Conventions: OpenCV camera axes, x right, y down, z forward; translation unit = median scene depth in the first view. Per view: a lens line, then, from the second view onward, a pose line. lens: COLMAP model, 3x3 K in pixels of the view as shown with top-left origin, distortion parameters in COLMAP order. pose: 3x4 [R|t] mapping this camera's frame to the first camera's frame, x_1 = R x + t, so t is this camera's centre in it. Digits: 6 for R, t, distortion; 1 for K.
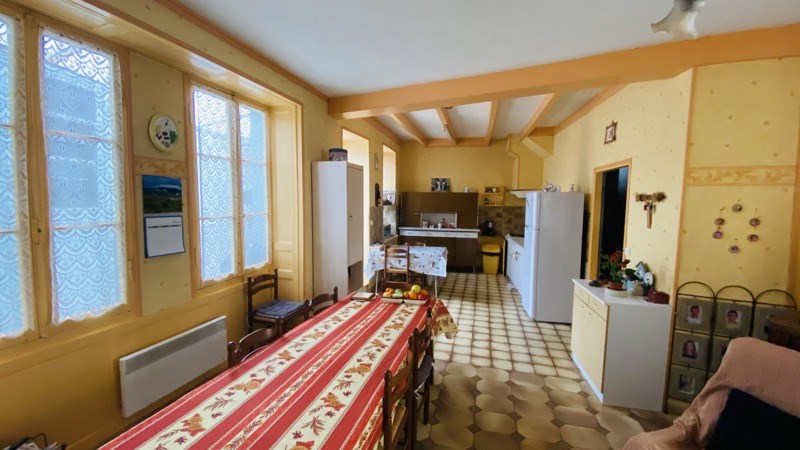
lens RADIAL K [[315.4, 0, 399.8], [0, 315.4, 224.3], [0, 0, 1]] dist [-0.000620, -0.000010]
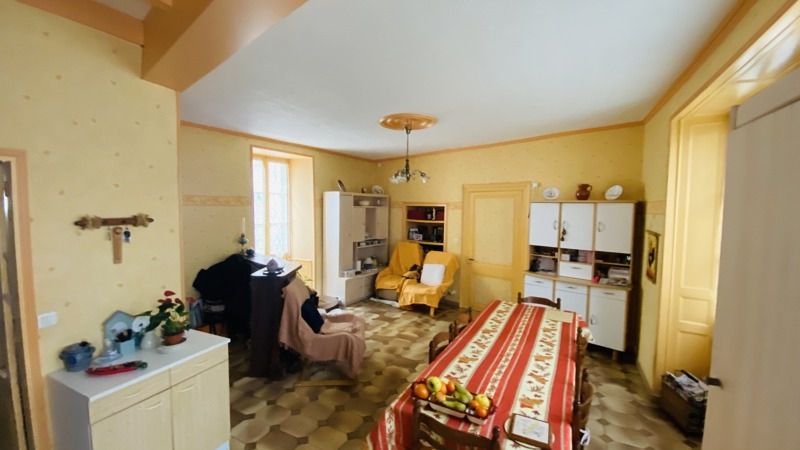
lens RADIAL K [[315.4, 0, 400.0], [0, 315.4, 224.7], [0, 0, 1]] dist [-0.000620, -0.000010]
pose [[-0.975770, -0.040123, 0.215088, -0.005405], [-0.009330, 0.989779, 0.142305, -0.247742], [-0.218599, 0.136850, -0.966171, 2.062804]]
